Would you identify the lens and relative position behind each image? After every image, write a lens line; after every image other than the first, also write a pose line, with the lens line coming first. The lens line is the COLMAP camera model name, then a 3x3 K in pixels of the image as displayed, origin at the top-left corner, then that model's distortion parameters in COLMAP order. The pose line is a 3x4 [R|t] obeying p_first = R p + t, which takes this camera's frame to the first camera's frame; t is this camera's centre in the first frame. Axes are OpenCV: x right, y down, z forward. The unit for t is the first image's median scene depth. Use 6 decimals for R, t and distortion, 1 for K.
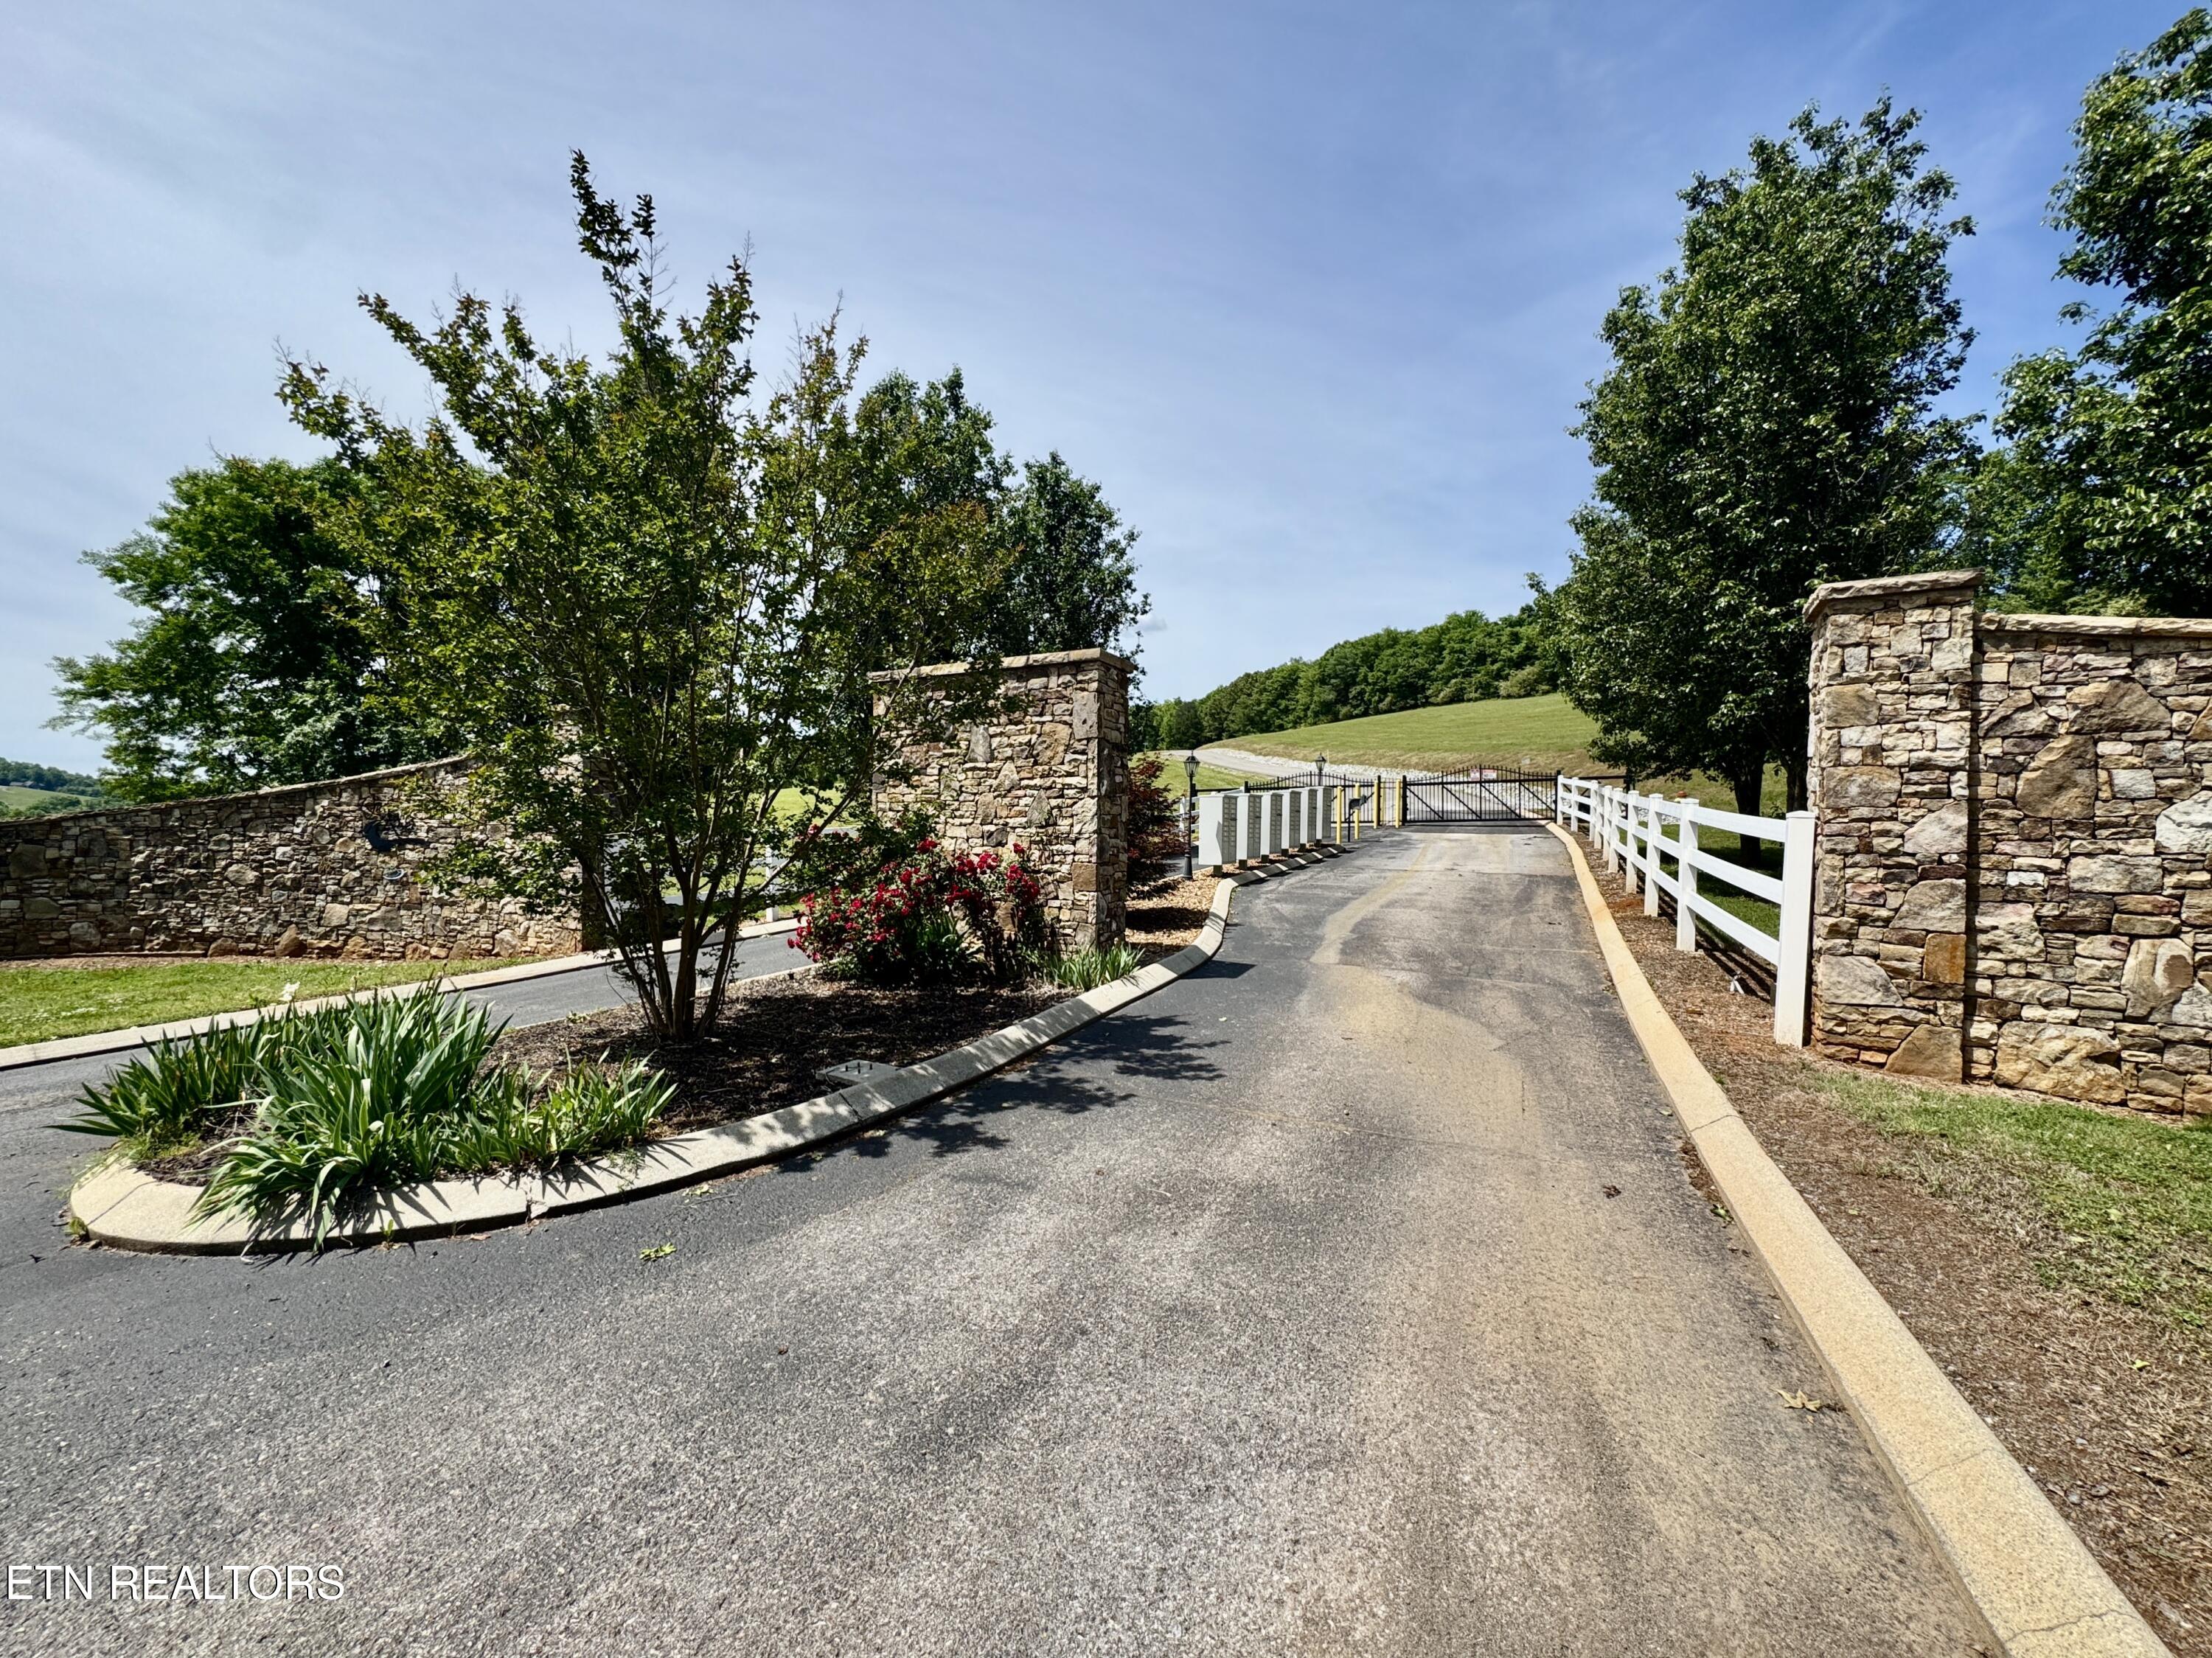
lens RADIAL K [[878.1, 0, 1106.0], [0, 878.1, 829.0], [0, 0, 1]] dist [-0.001398, 0.000063]
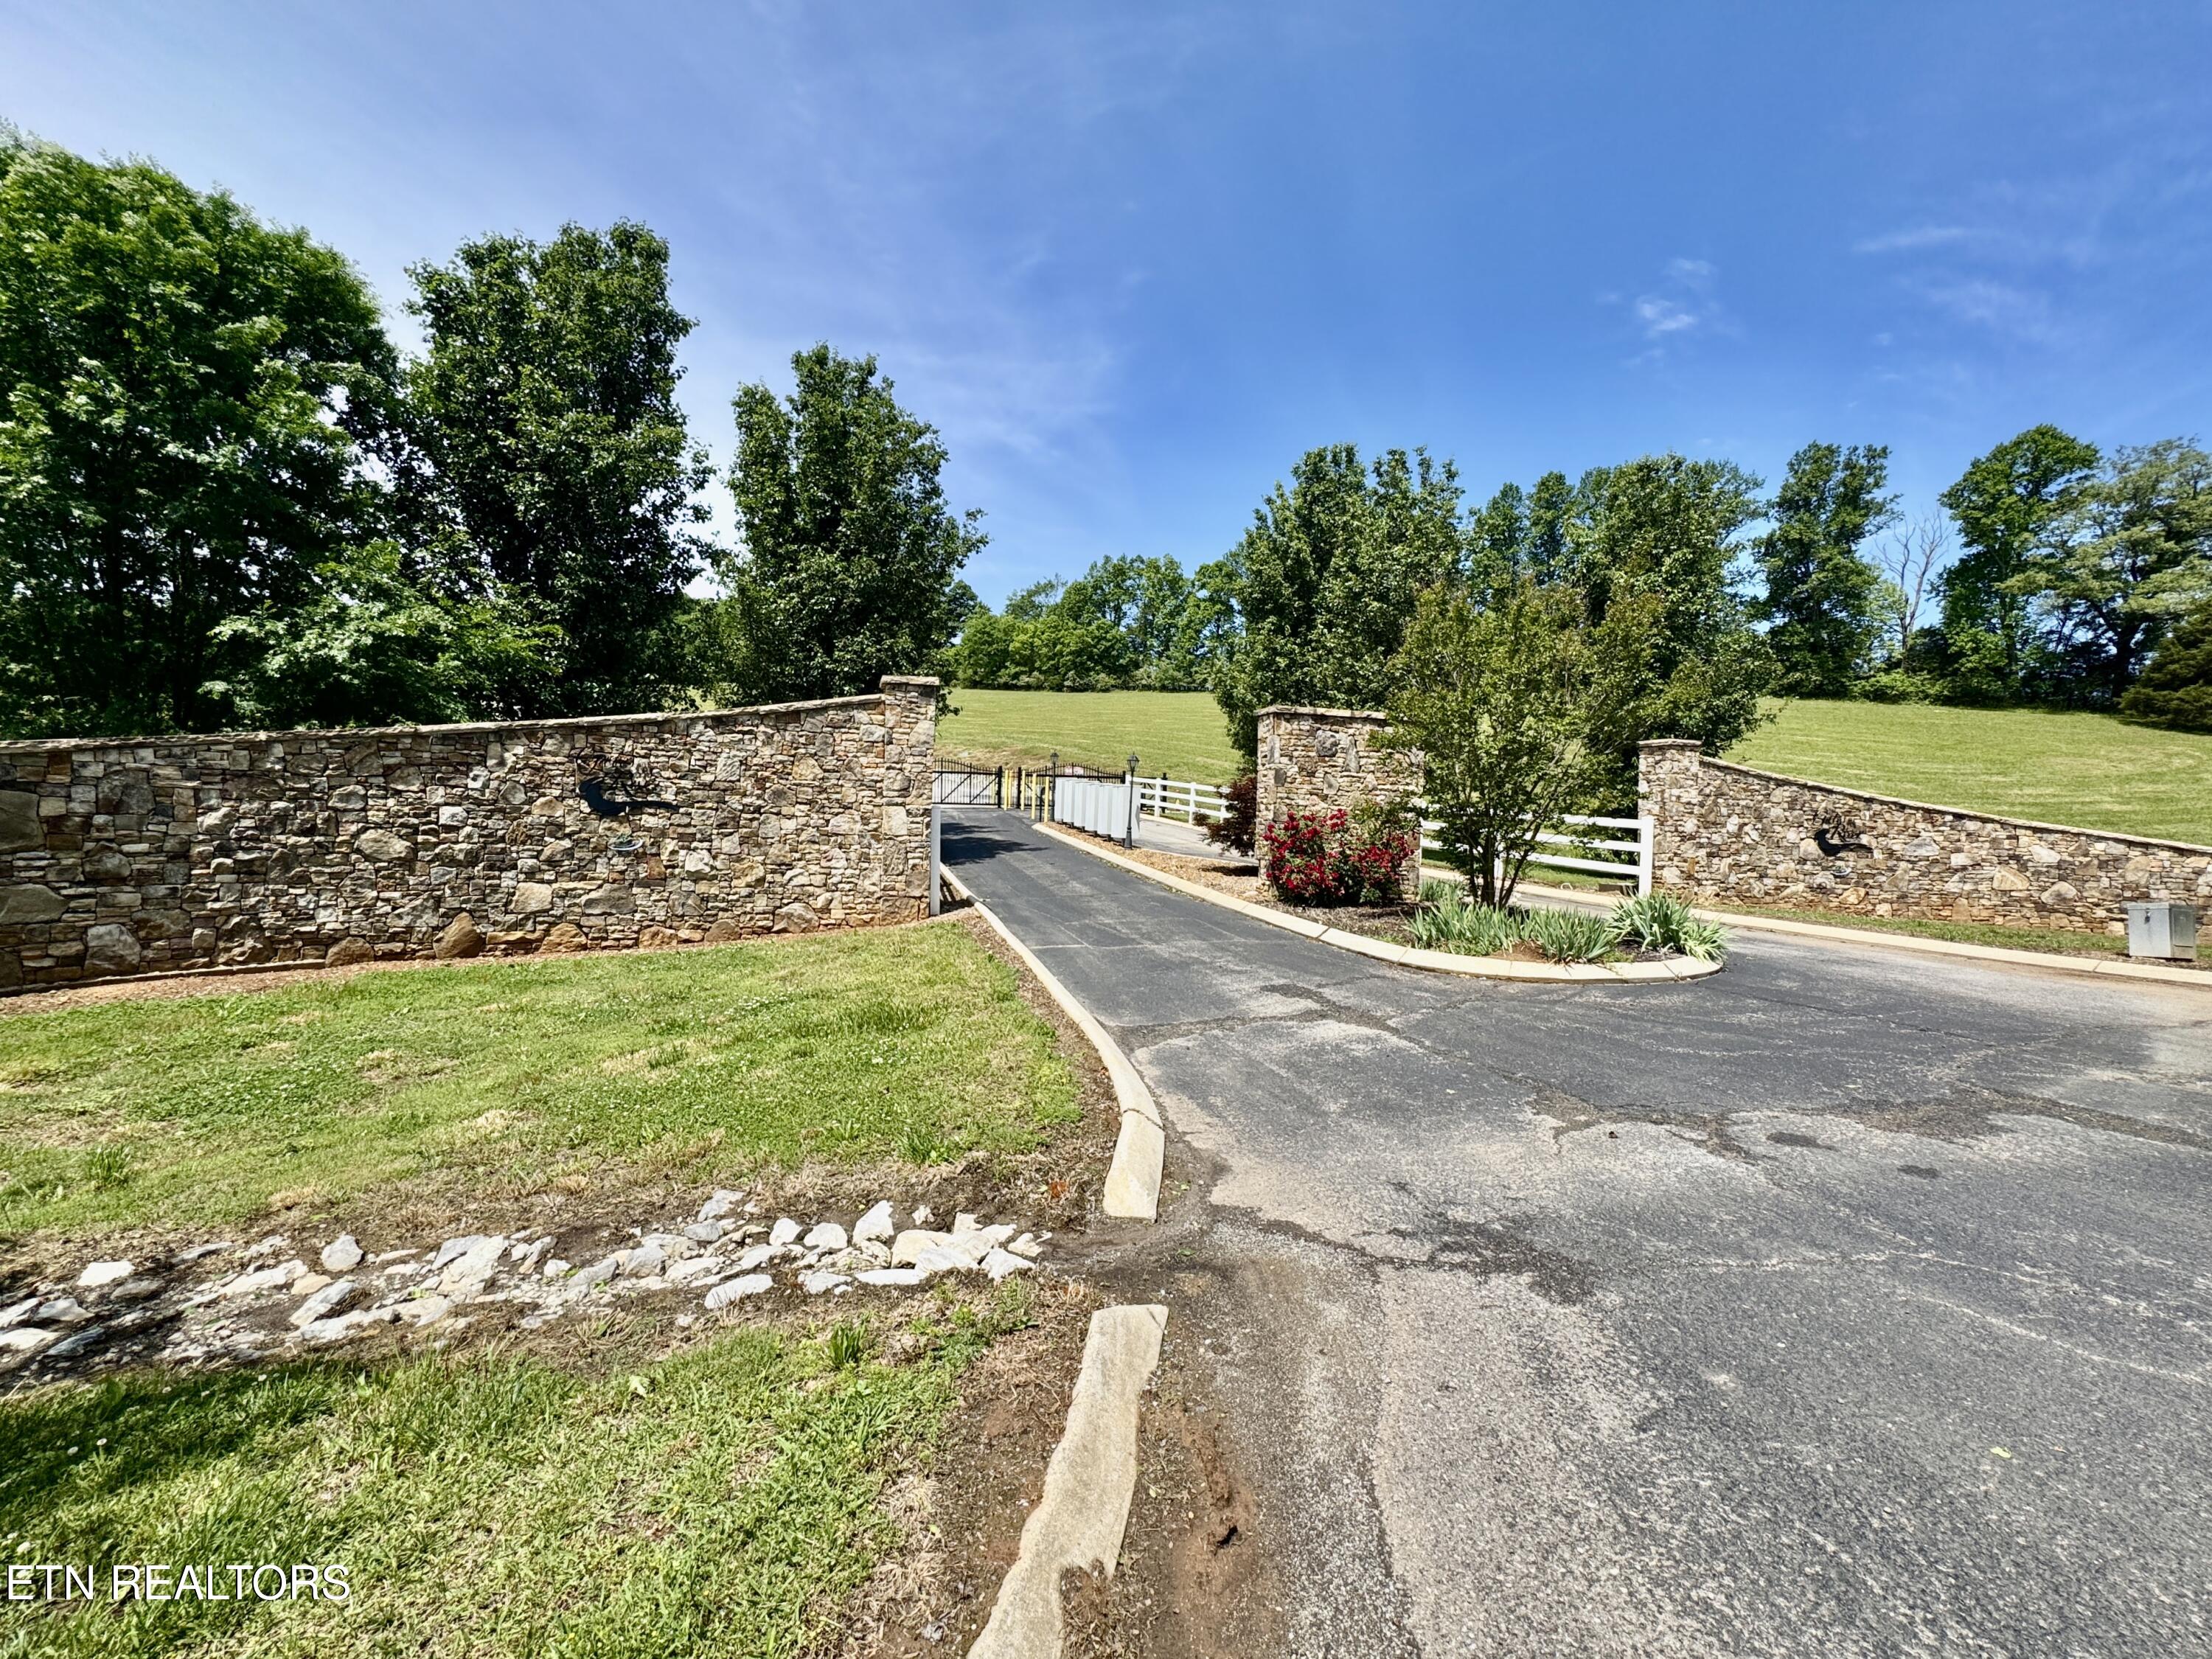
lens RADIAL K [[878.2, 0, 1106.0], [0, 878.2, 829.5], [0, 0, 1]] dist [-0.001398, 0.000063]
pose [[0.710377, 0.011071, 0.703734, -1.070988], [-0.028118, 0.999524, 0.012659, 0.015007], [-0.703259, -0.028780, 0.710351, 0.104685]]
